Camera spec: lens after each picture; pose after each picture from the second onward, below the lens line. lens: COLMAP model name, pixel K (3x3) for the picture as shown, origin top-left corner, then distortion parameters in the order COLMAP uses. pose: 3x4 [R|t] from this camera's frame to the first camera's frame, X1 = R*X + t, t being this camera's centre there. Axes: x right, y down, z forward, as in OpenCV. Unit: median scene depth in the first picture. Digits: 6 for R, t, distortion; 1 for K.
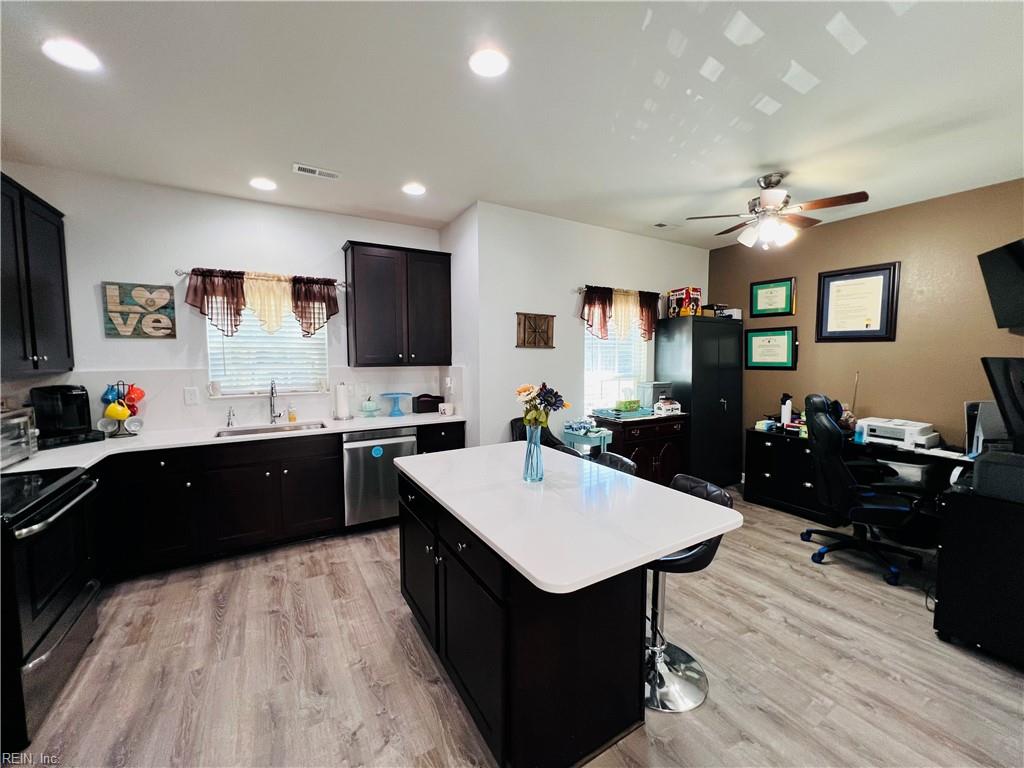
lens RADIAL K [[409.8, 0, 507.8], [0, 409.8, 382.4], [0, 0, 1]] dist [-0.002921, 0.000779]
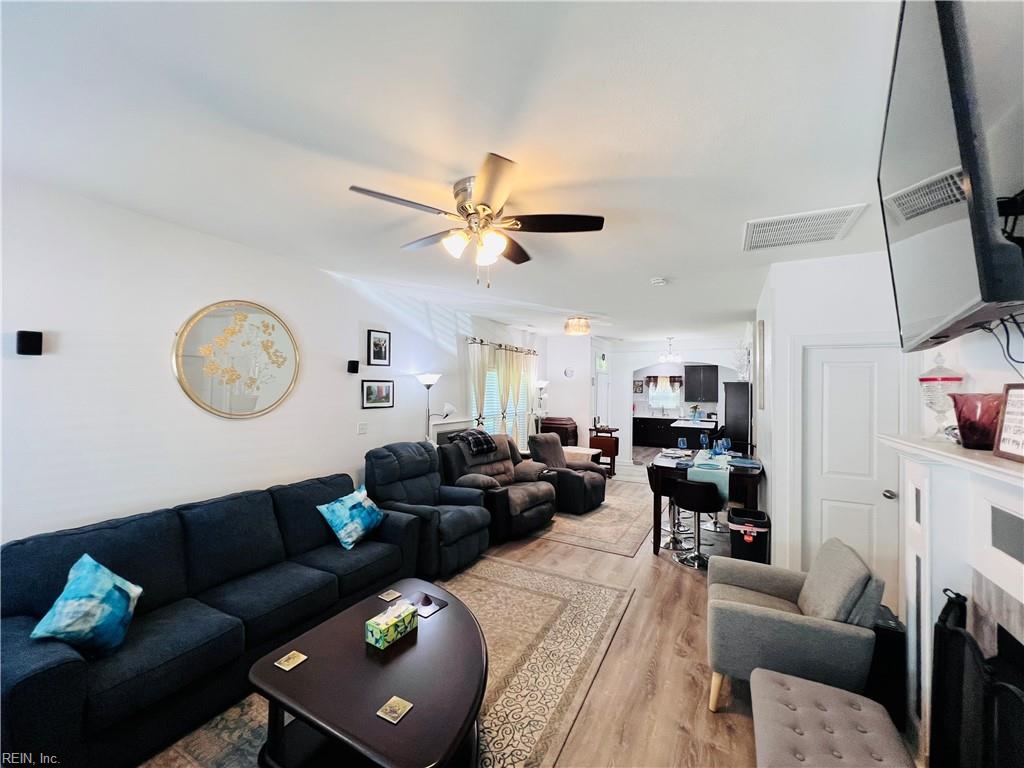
lens RADIAL K [[409.8, 0, 510.3], [0, 409.8, 386.0], [0, 0, 1]] dist [-0.002921, 0.000779]
pose [[0.515972, 0.003302, -0.856599, 1.963719], [-0.077133, 0.996109, -0.042621, 0.096694], [0.853126, 0.088063, 0.514219, -2.184842]]
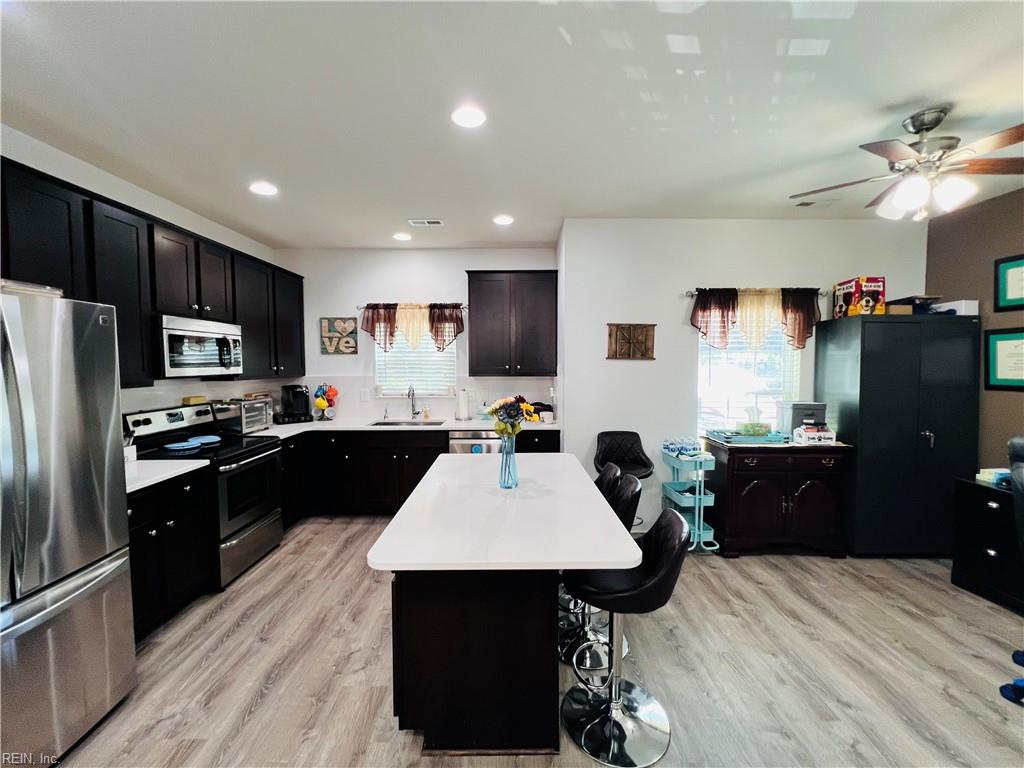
lens RADIAL K [[409.8, 0, 508.3], [0, 409.8, 382.7], [0, 0, 1]] dist [-0.002921, 0.000779]
pose [[0.860095, 0.026082, -0.509466, 0.356774], [-0.035065, 0.999353, -0.008036, -0.014815], [0.508927, 0.024776, 0.860453, 0.045159]]
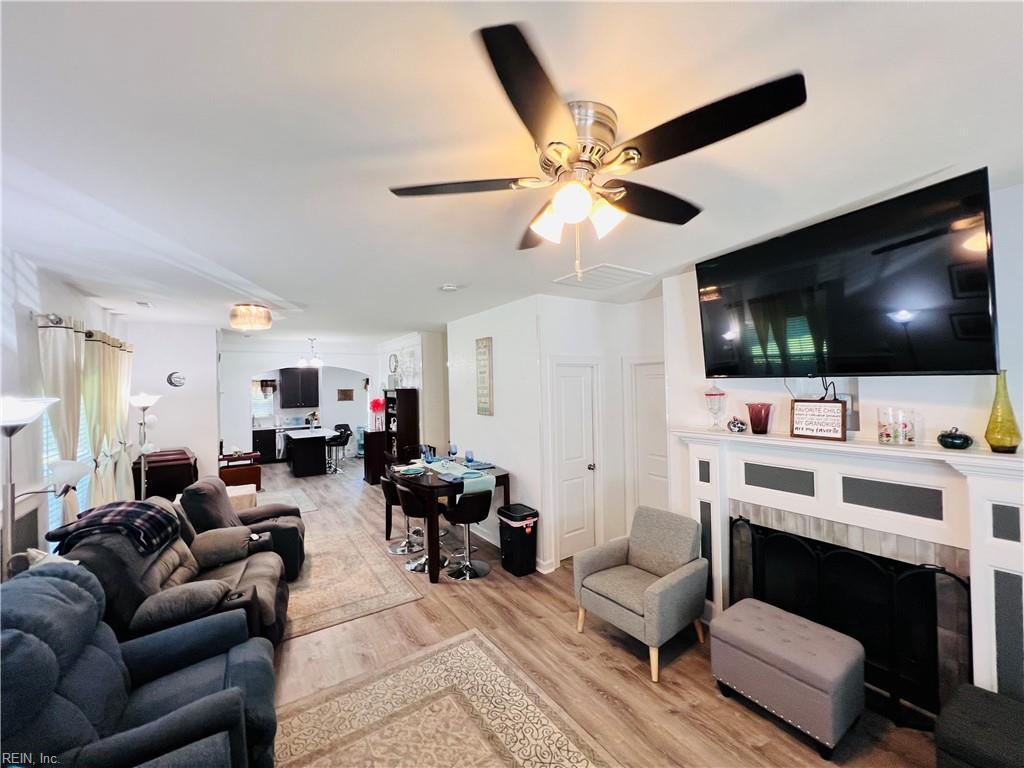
lens RADIAL K [[410.0, 0, 508.4], [0, 410.0, 383.5], [0, 0, 1]] dist [0.000538, -0.000115]
pose [[0.998399, -0.018330, 0.053517, 1.252859], [0.022453, 0.996740, -0.077488, 0.055292], [-0.051922, 0.078565, 0.995556, -2.326324]]
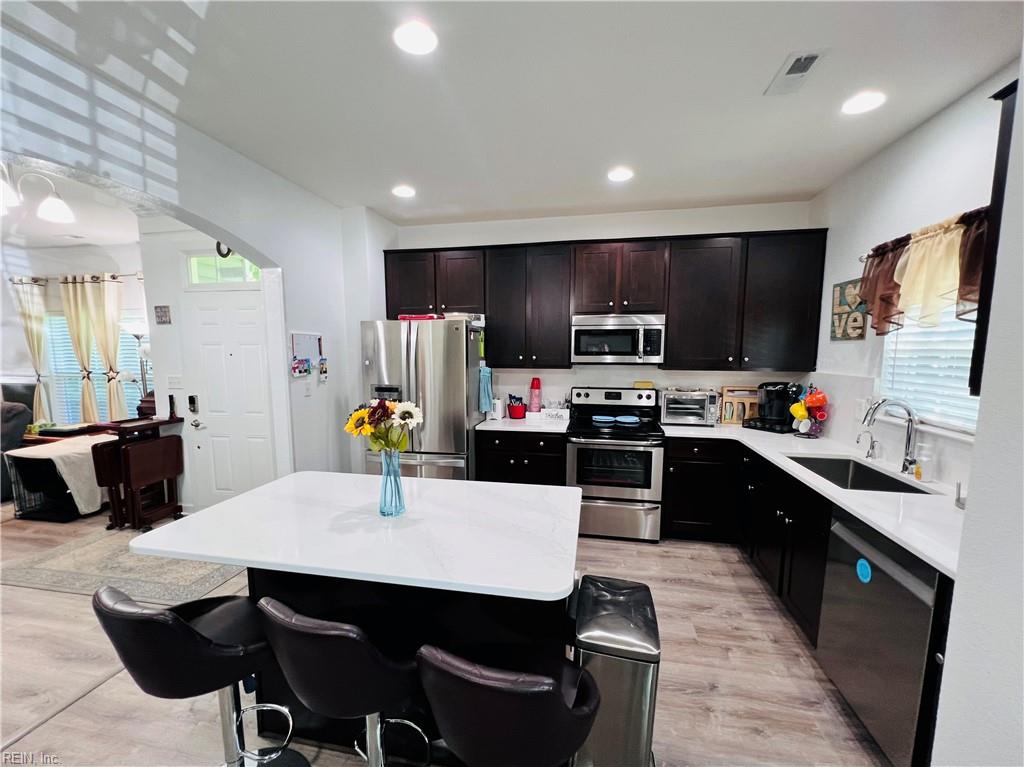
lens RADIAL K [[429.6, 0, 510.1], [0, 429.6, 401.8], [0, 0, 1]] dist [0.001095, -0.000059]
pose [[-0.665746, 0.092507, -0.740422, 0.319083], [-0.052800, 0.983958, 0.170410, -0.090899], [0.744308, 0.152544, -0.650181, 1.027320]]
